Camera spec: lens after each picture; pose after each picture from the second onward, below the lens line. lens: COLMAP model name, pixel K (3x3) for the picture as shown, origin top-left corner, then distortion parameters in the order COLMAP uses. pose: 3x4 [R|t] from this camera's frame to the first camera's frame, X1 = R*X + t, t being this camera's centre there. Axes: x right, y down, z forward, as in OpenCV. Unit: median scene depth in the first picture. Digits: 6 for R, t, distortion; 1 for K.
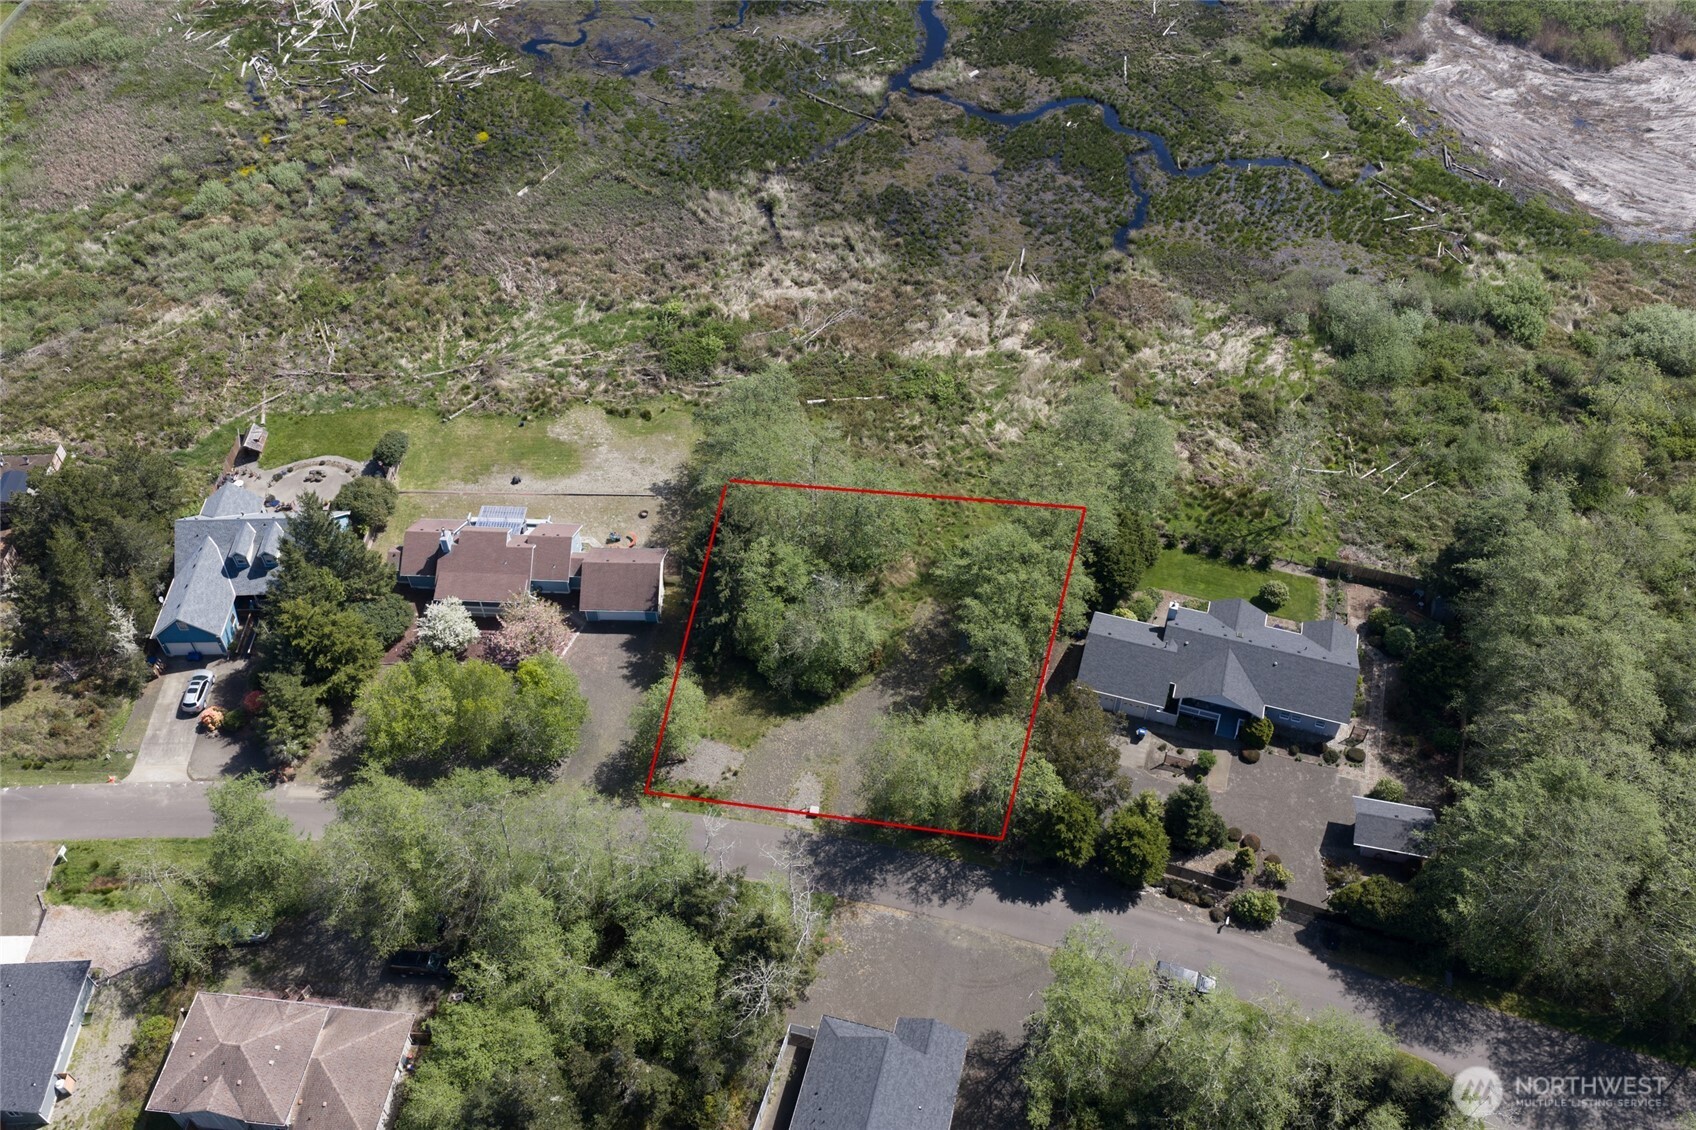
lens RADIAL K [[1403.2, 0, 850.9], [0, 1403.2, 568.6], [0, 0, 1]] dist [0.023326, -0.038558]
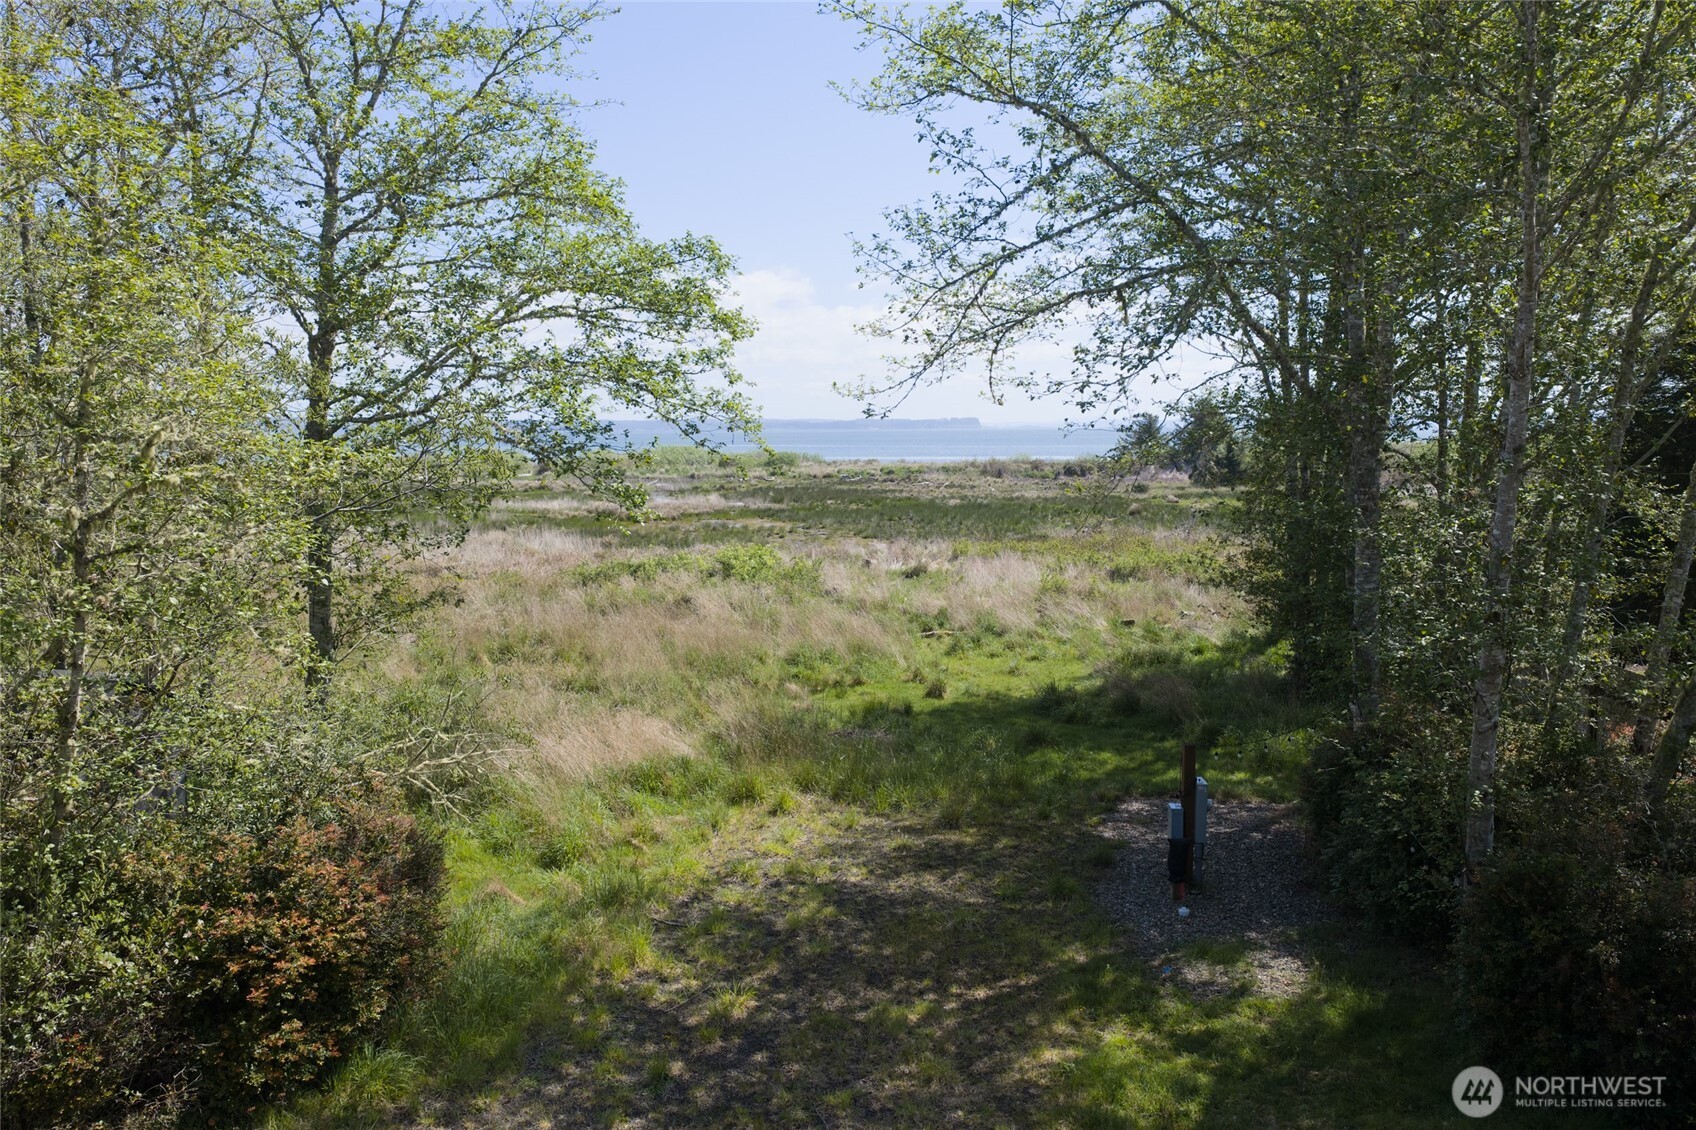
lens RADIAL K [[1403.2, 0, 860.6], [0, 1403.2, 576.8], [0, 0, 1]] dist [0.023326, -0.038558]
pose [[0.980478, -0.022058, 0.195386, 0.029520], [0.145772, 0.748409, -0.647019, 0.088970], [-0.131957, 0.662870, 0.737015, 0.764598]]
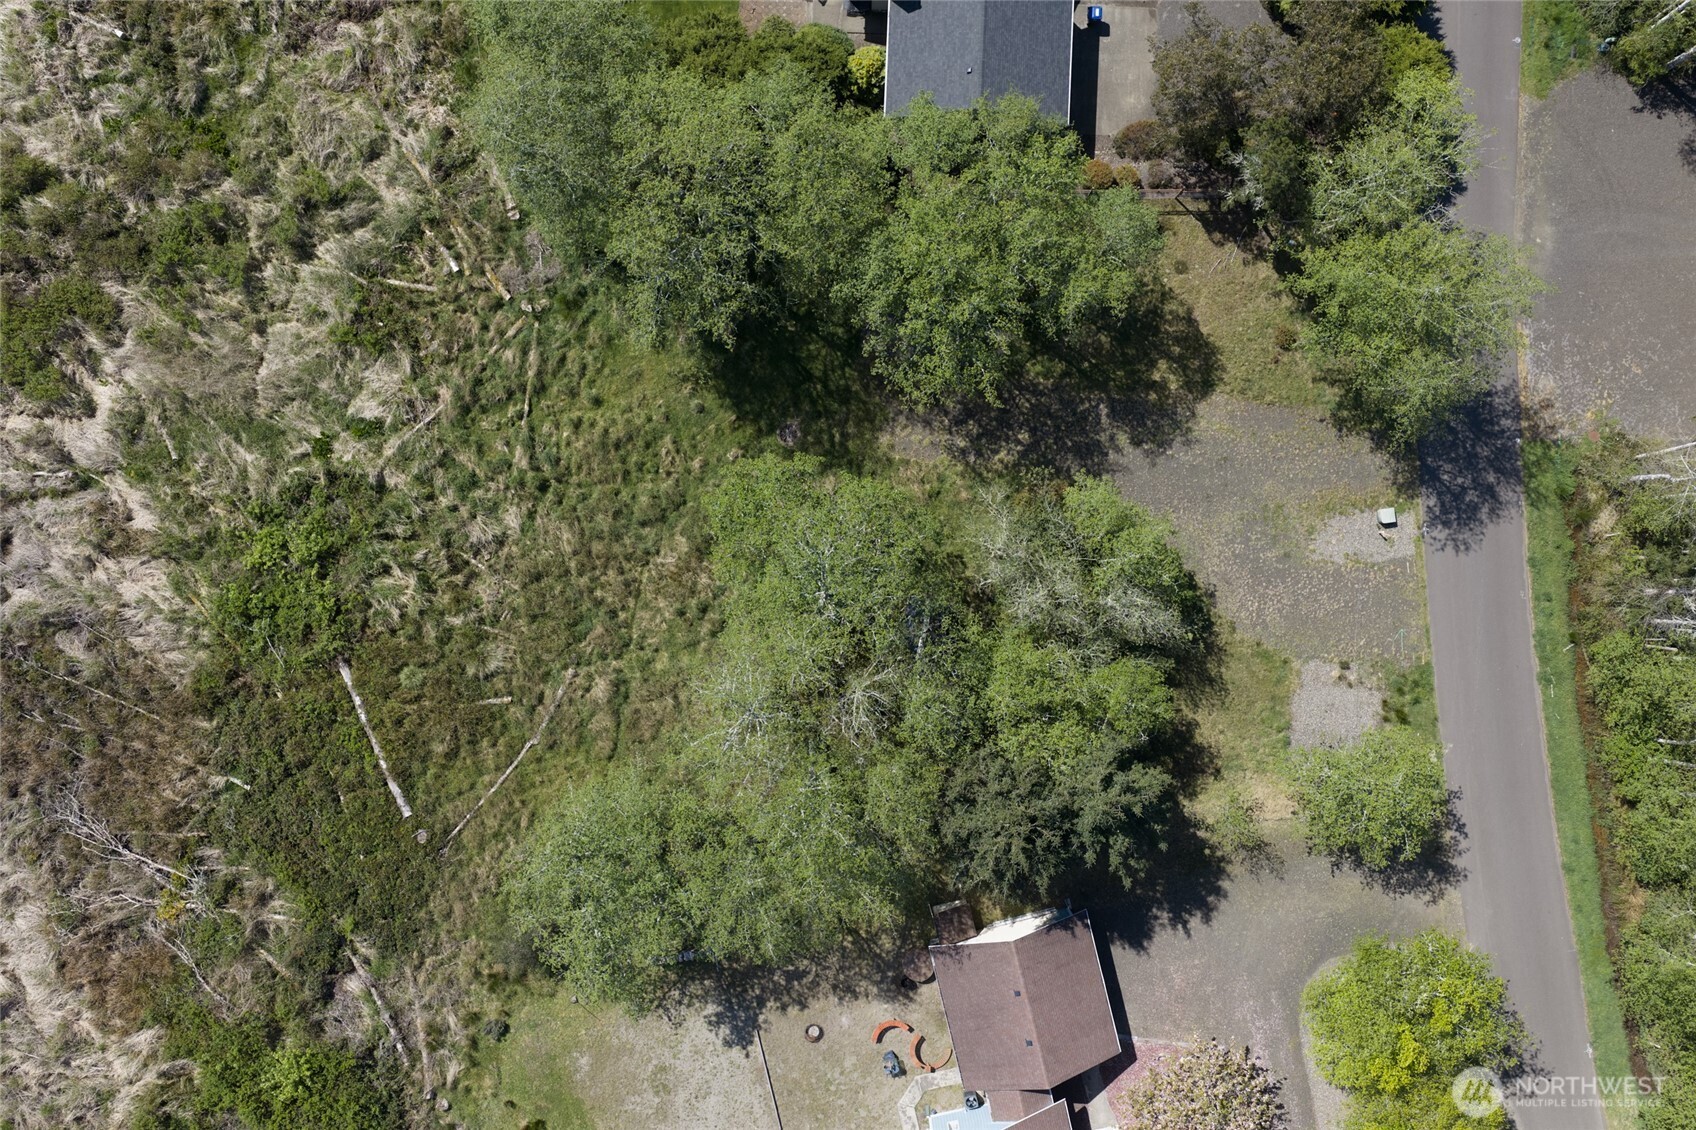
lens RADIAL K [[1403.2, 0, 845.2], [0, 1403.2, 568.1], [0, 0, 1]] dist [0.023326, -0.038558]
pose [[-0.263335, -0.964699, 0.003118, 0.009153], [0.713433, -0.192569, 0.673743, -0.315782], [-0.649359, 0.179645, 0.738959, 0.542772]]
